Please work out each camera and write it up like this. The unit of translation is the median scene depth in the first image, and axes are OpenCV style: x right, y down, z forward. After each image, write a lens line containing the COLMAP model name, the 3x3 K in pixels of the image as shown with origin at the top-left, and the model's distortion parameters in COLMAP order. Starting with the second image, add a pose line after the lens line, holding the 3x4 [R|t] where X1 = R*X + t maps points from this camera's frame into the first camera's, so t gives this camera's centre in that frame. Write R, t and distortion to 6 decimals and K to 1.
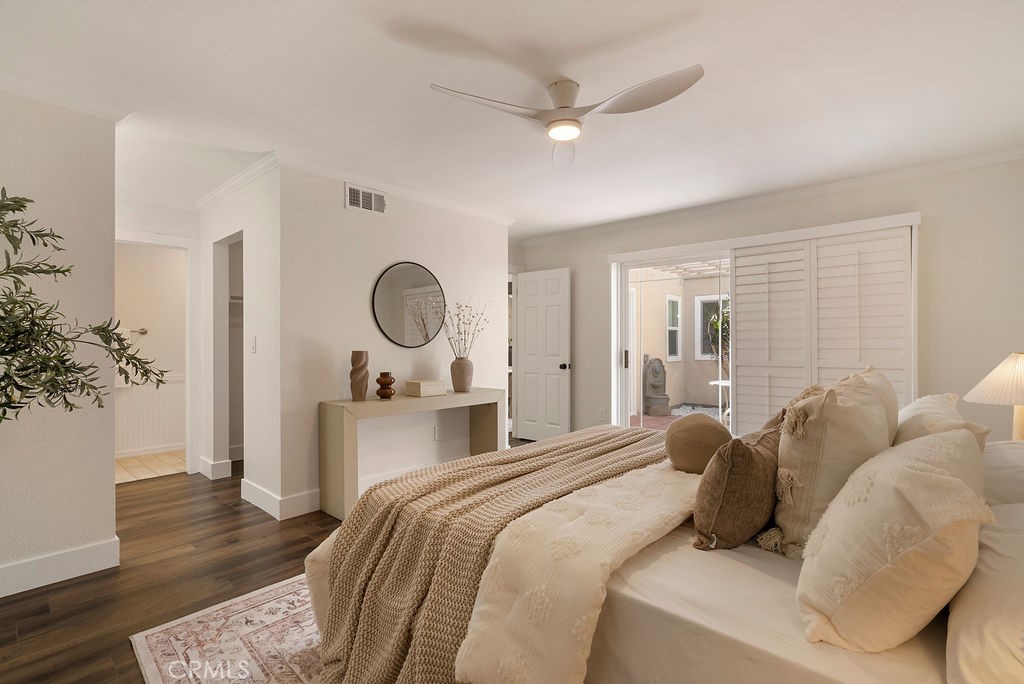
lens RADIAL K [[478.4, 0, 514.9], [0, 478.4, 344.9], [0, 0, 1]] dist [0.000563, -0.000258]
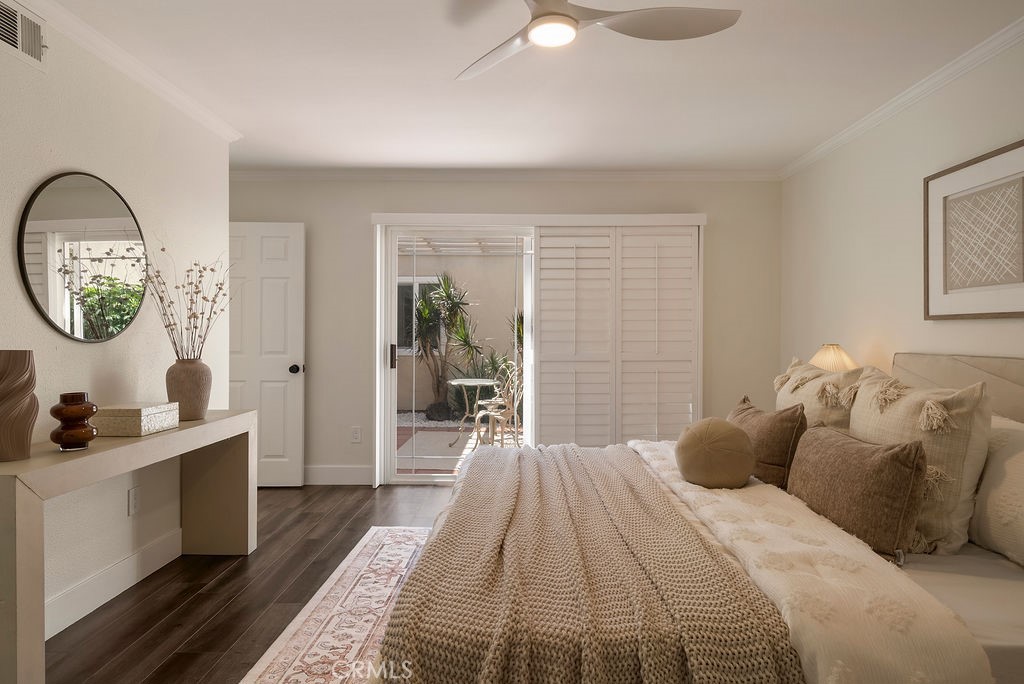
lens RADIAL K [[598.1, 0, 515.6], [0, 598.1, 336.9], [0, 0, 1]] dist [0.000450, -0.002396]
pose [[0.748605, 0.001174, 0.663015, -0.286294], [-0.000930, 0.999999, -0.000720, 0.000171], [-0.663016, -0.000078, 0.748605, 0.215102]]
